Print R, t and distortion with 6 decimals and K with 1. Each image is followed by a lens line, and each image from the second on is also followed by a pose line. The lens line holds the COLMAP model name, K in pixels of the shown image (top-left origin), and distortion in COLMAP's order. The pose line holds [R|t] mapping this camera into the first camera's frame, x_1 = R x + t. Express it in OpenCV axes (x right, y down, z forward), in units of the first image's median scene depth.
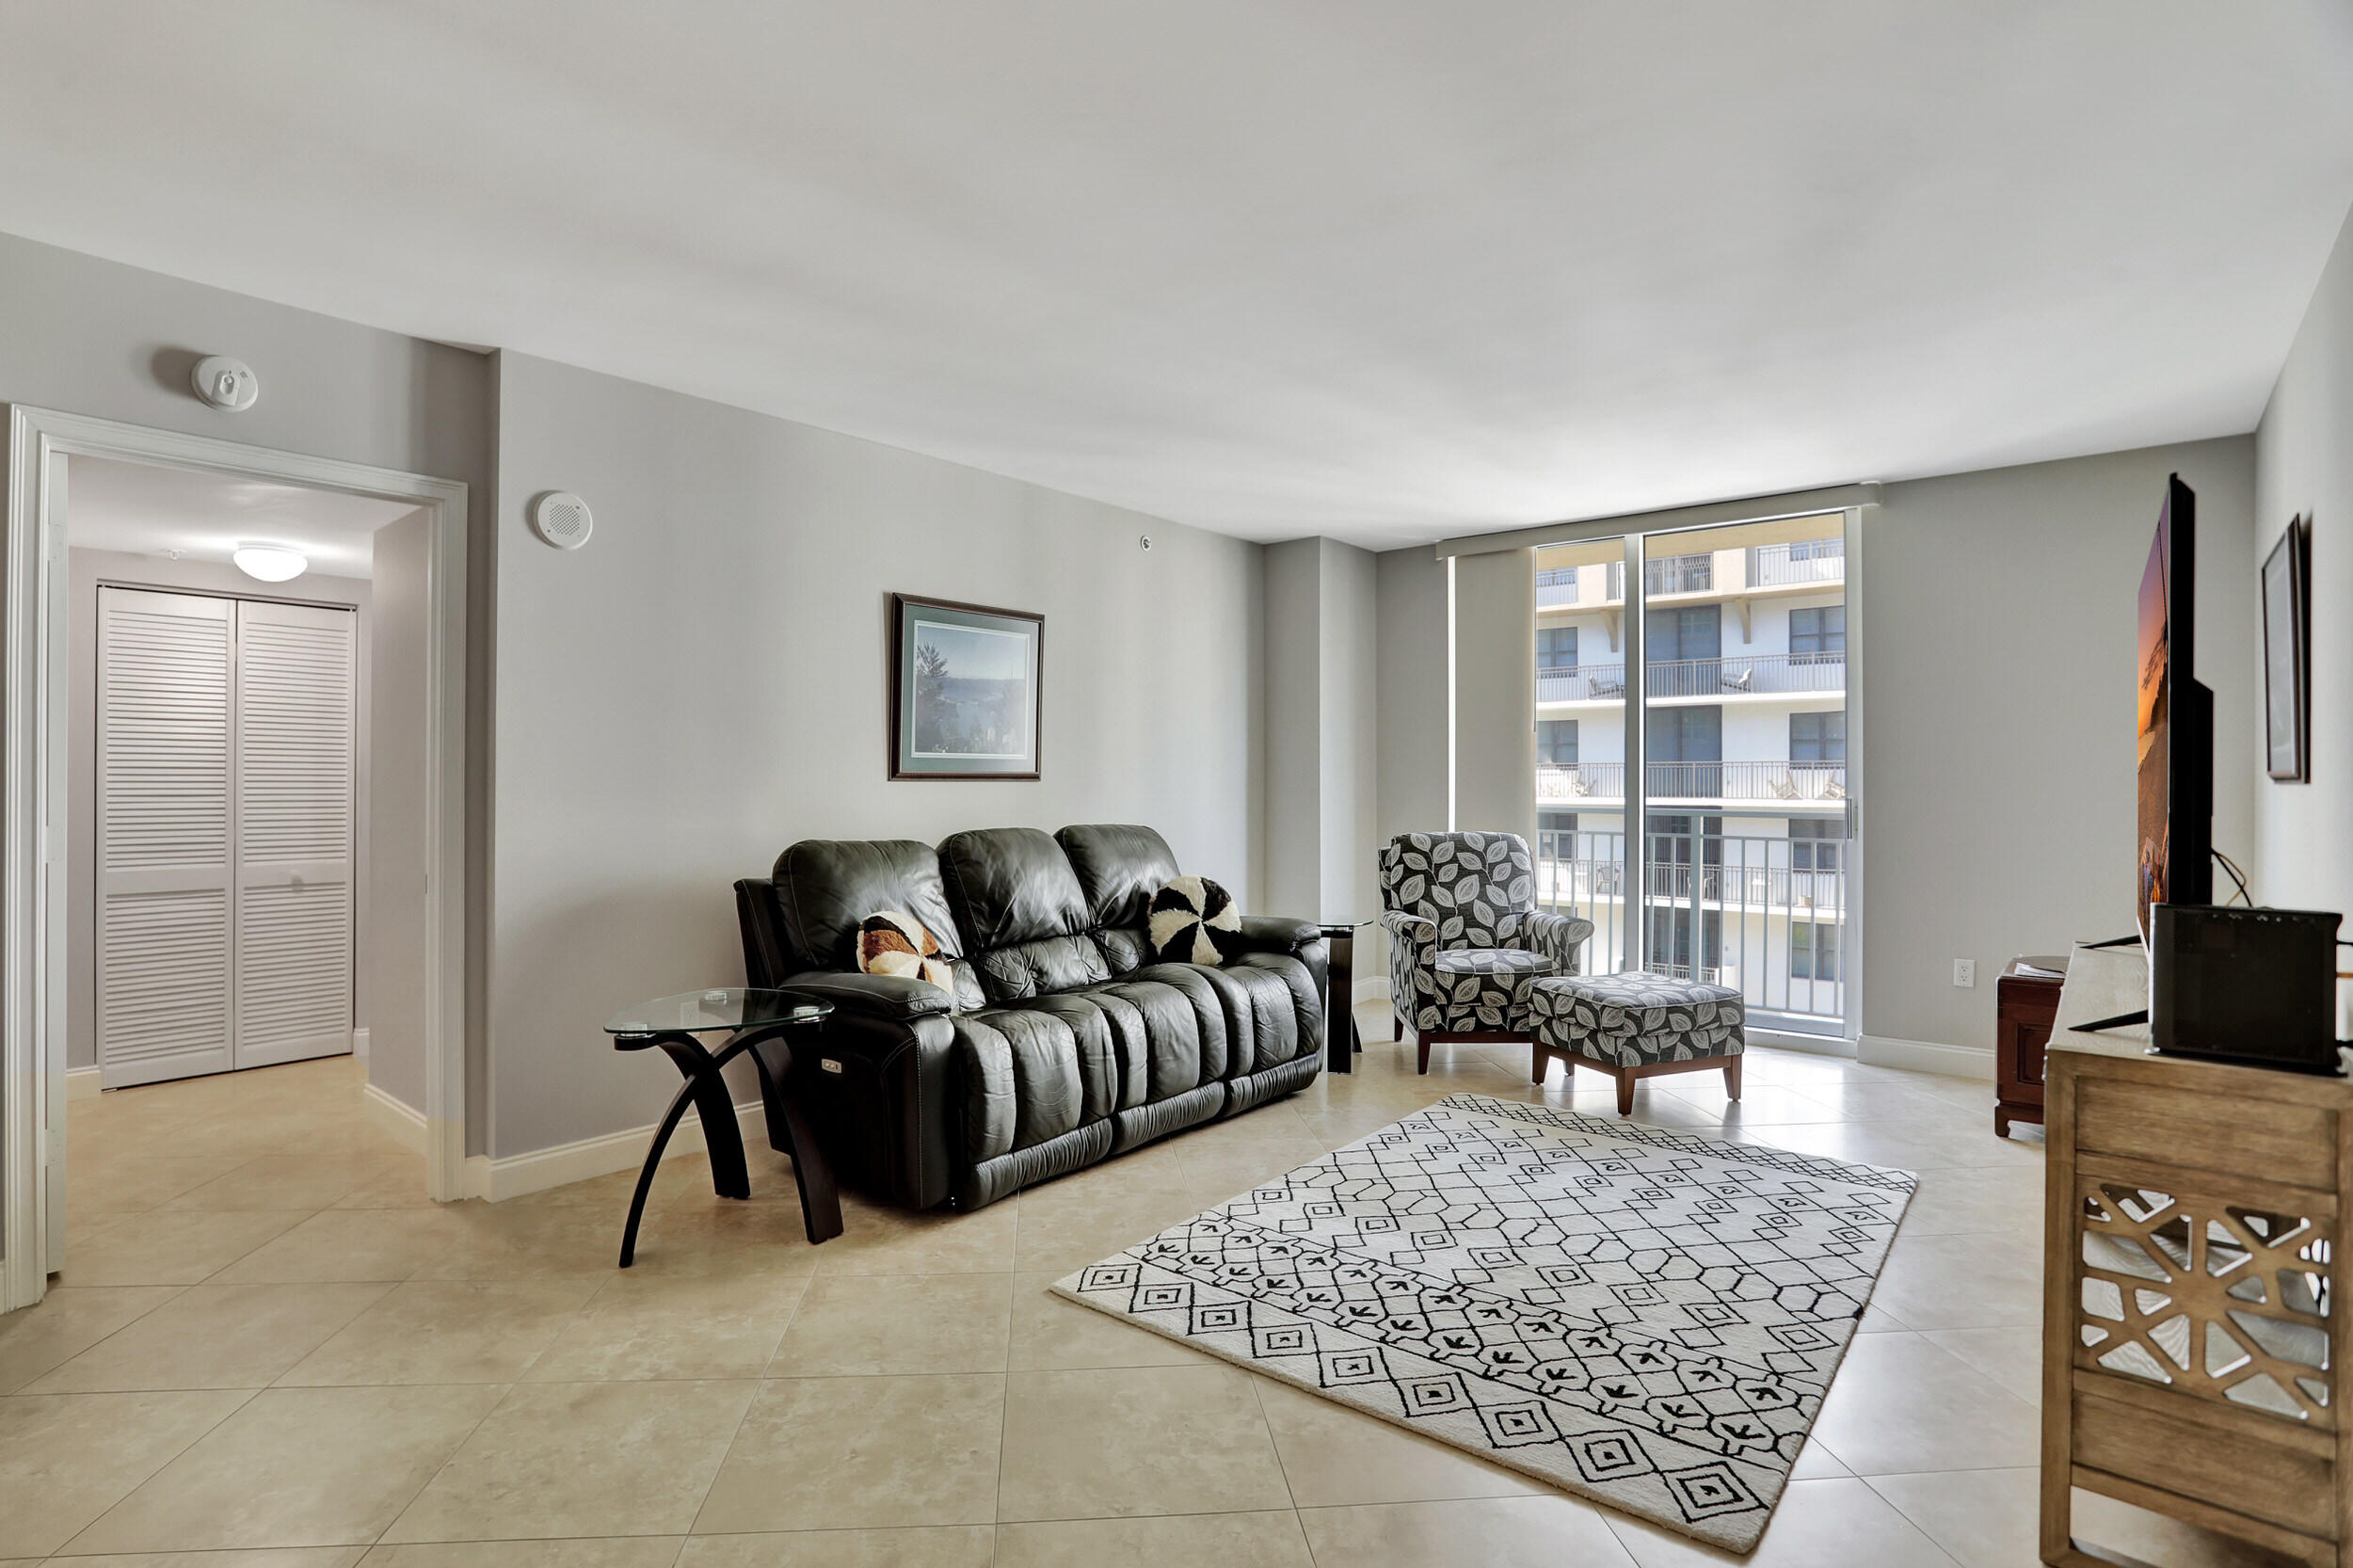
lens RADIAL K [[1161.4, 0, 1130.8], [0, 1161.4, 802.0], [0, 0, 1]] dist [-0.070286, 0.032941]
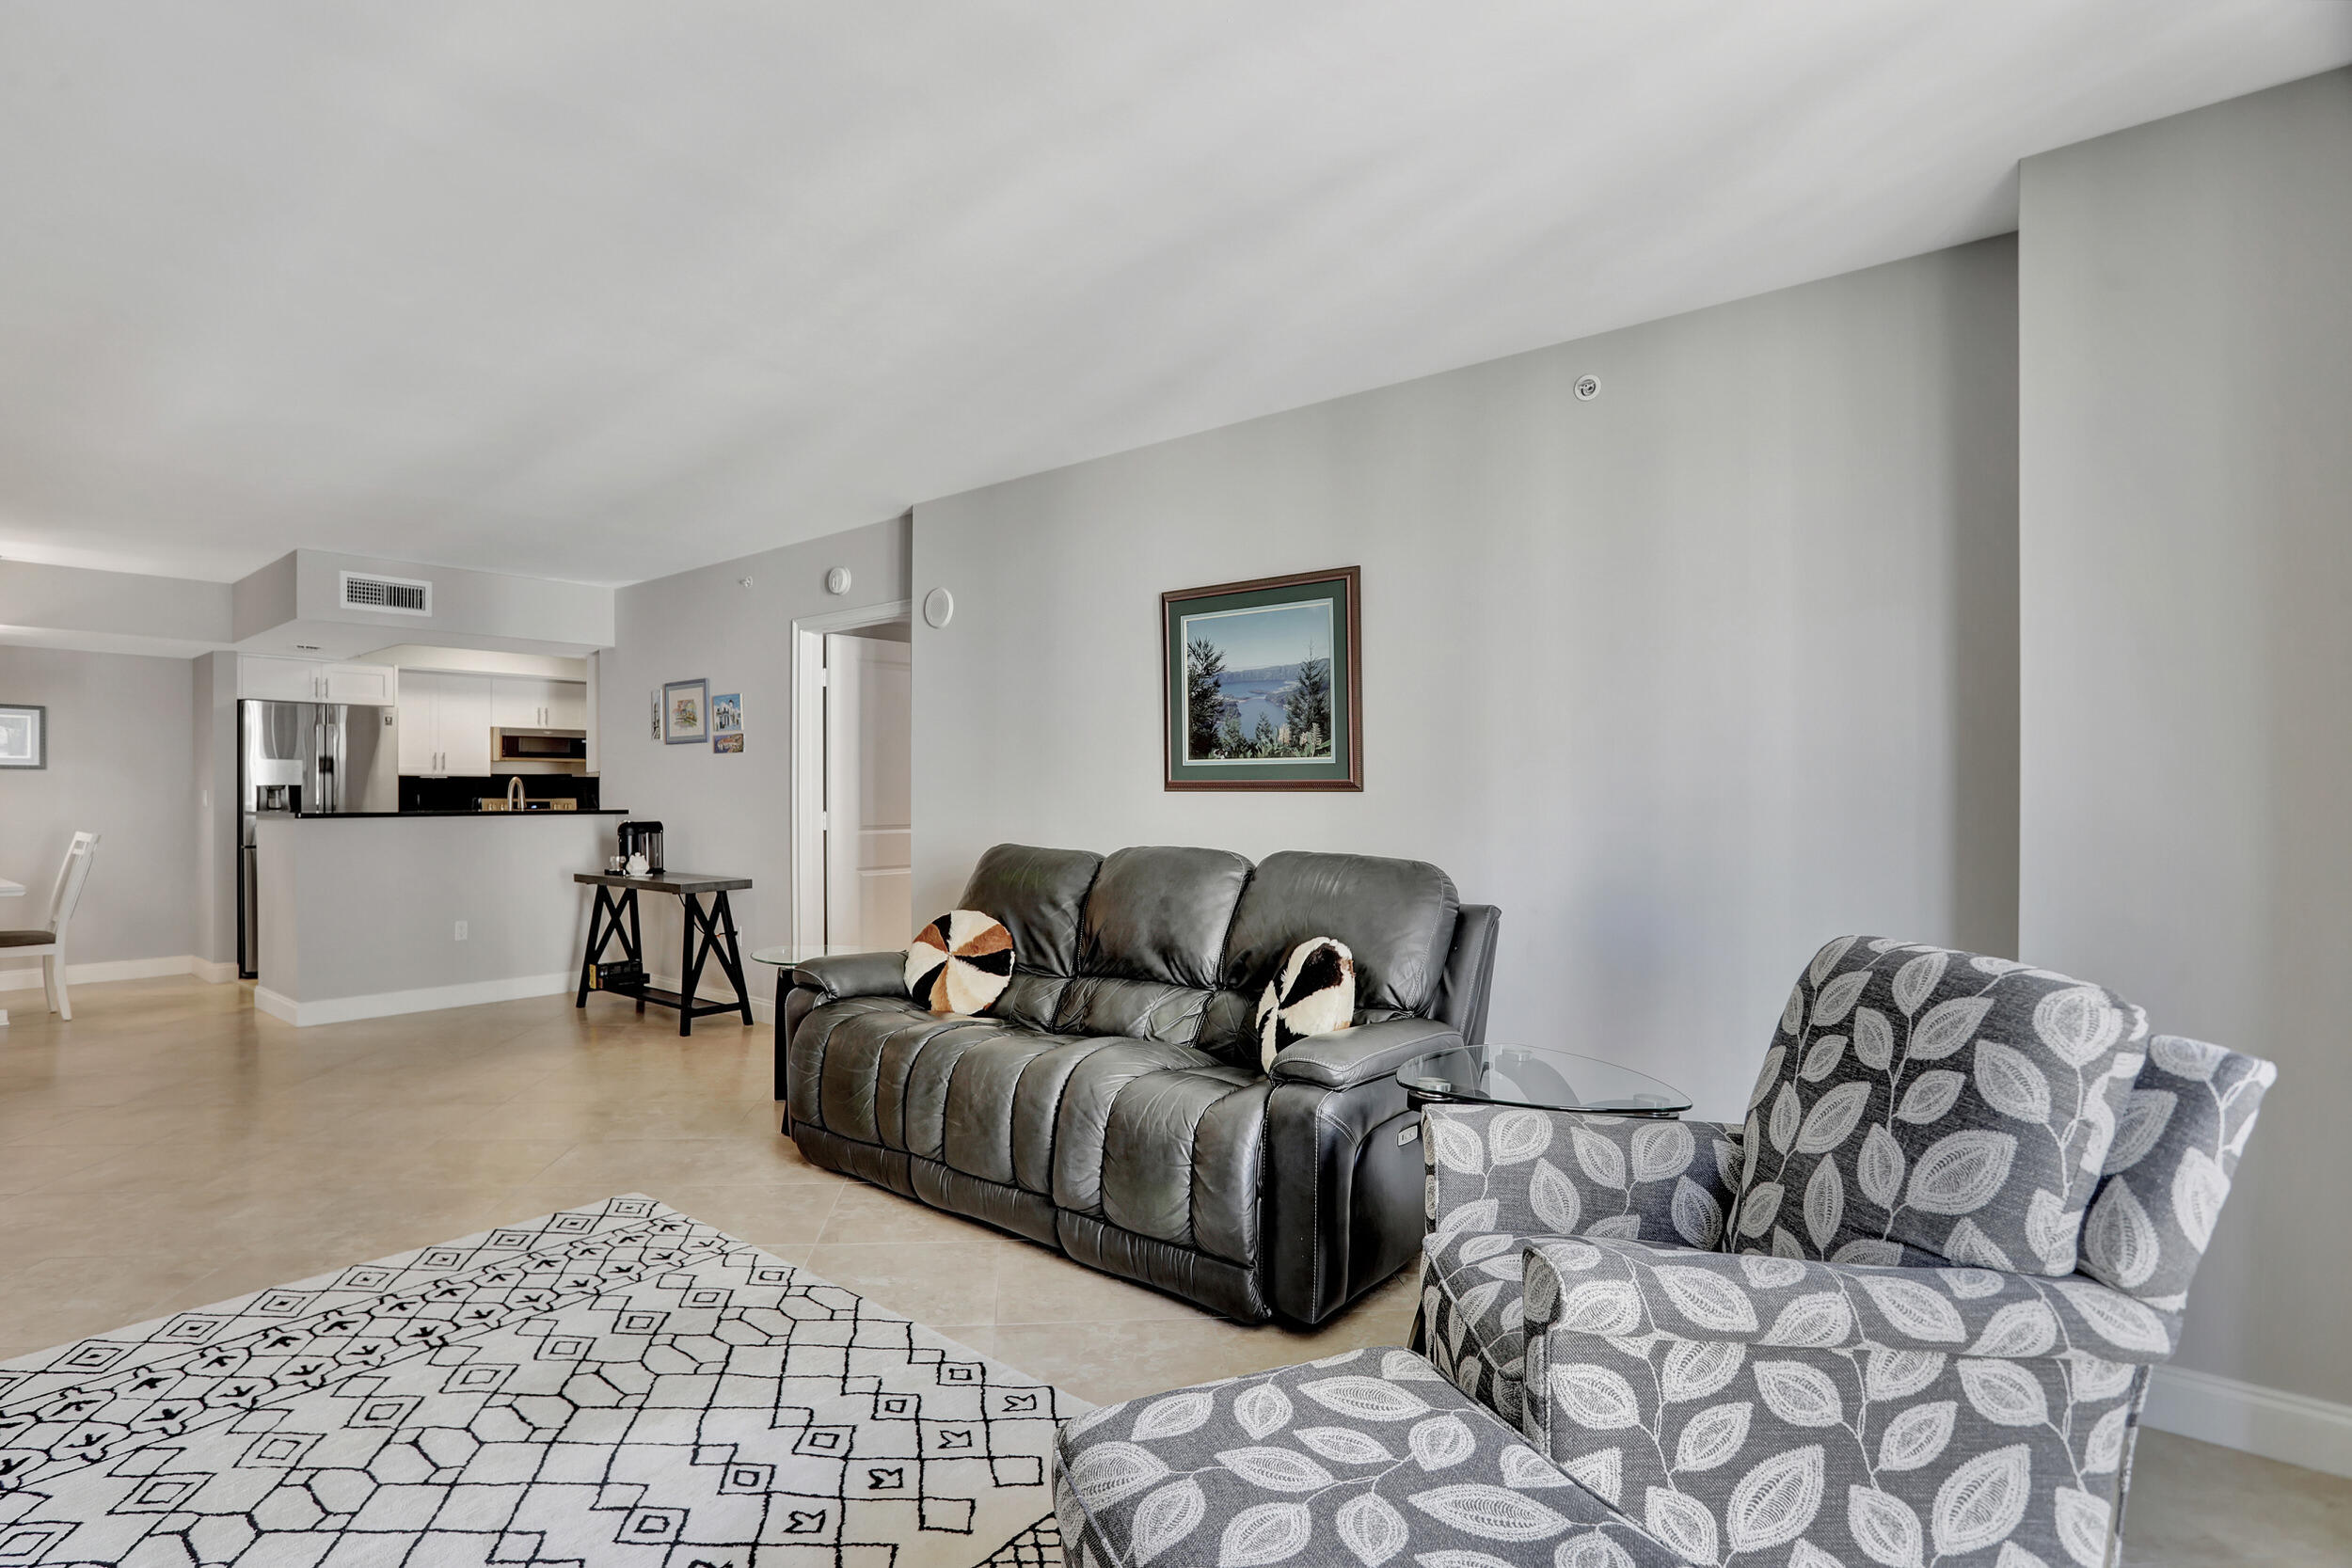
lens RADIAL K [[1160.9, 0, 1111.0], [0, 1160.9, 807.6], [0, 0, 1]] dist [-0.040418, 0.016149]
pose [[-0.004886, 0.010743, -0.999930, 0.738470], [-0.021090, 0.999719, 0.010844, -0.014335], [0.999766, 0.021142, -0.004658, 0.951686]]
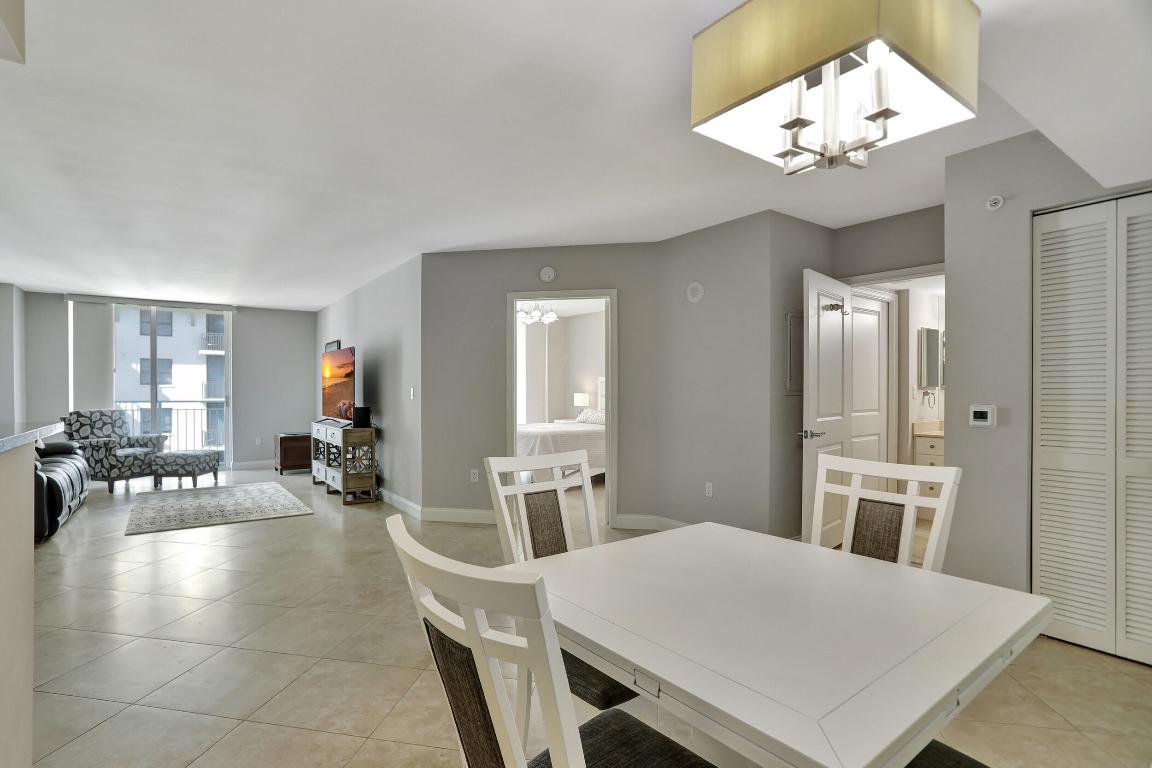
lens RADIAL K [[568.6, 0, 553.6], [0, 568.6, 392.8], [0, 0, 1]] dist [-0.070286, 0.032941]
pose [[0.254319, -0.004065, 0.967112, -0.848141], [0.019864, 0.999802, -0.001021, 0.012721], [-0.966916, 0.019471, 0.254349, -0.437089]]
